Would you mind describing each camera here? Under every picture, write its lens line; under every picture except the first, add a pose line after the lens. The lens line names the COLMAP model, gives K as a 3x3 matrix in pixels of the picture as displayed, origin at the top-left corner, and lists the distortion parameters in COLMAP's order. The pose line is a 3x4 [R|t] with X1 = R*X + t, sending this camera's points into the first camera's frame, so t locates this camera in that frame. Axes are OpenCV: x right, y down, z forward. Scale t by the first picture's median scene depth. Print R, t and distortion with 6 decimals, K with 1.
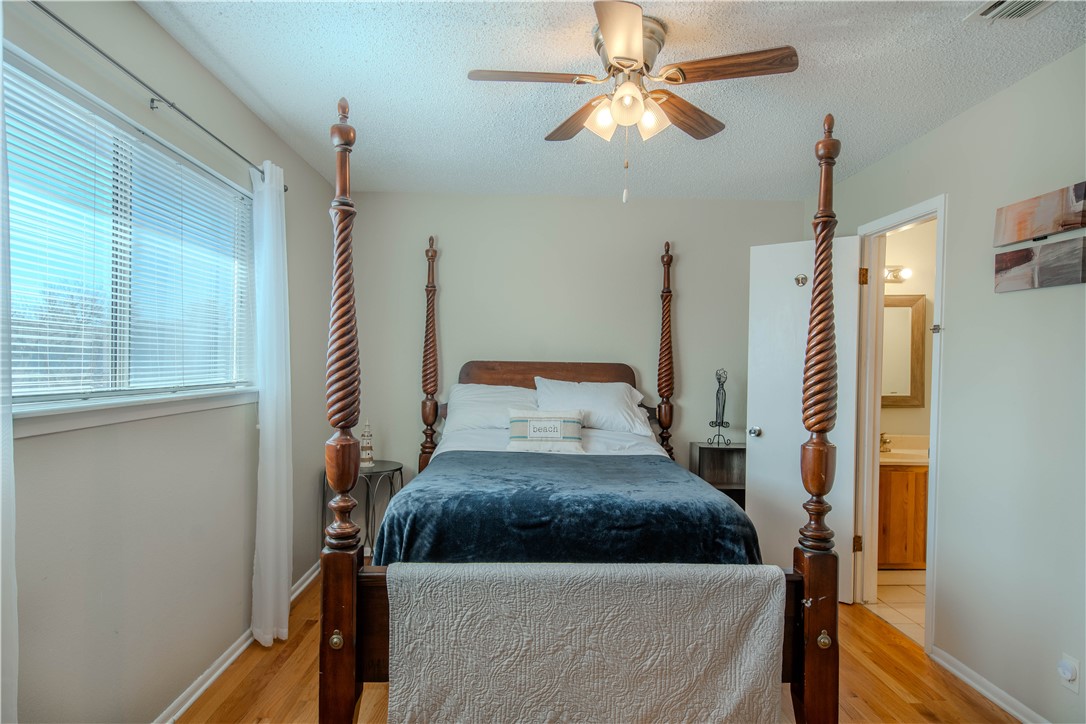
lens RADIAL K [[669.9, 0, 539.8], [0, 669.9, 365.7], [0, 0, 1]] dist [0.015672, -0.001333]
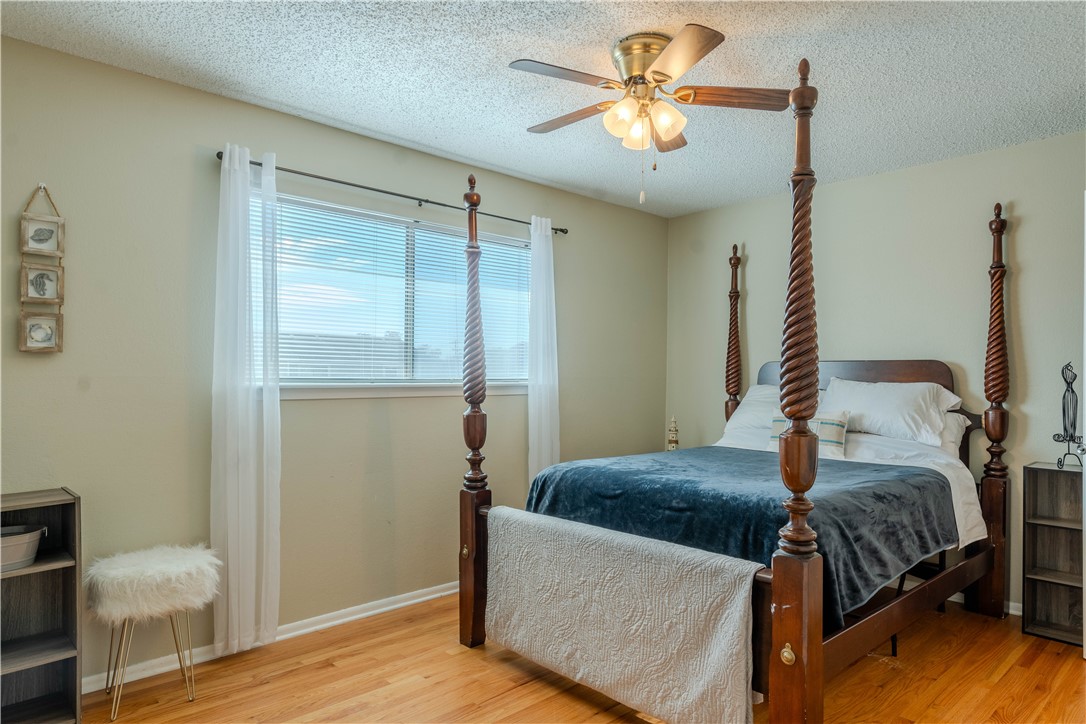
lens RADIAL K [[669.9, 0, 538.6], [0, 669.9, 364.0], [0, 0, 1]] dist [0.015672, -0.001333]
pose [[0.663181, -0.025031, -0.748040, 0.745595], [0.003978, 0.999544, -0.029920, 0.043981], [0.748448, 0.016867, 0.662979, 0.139990]]
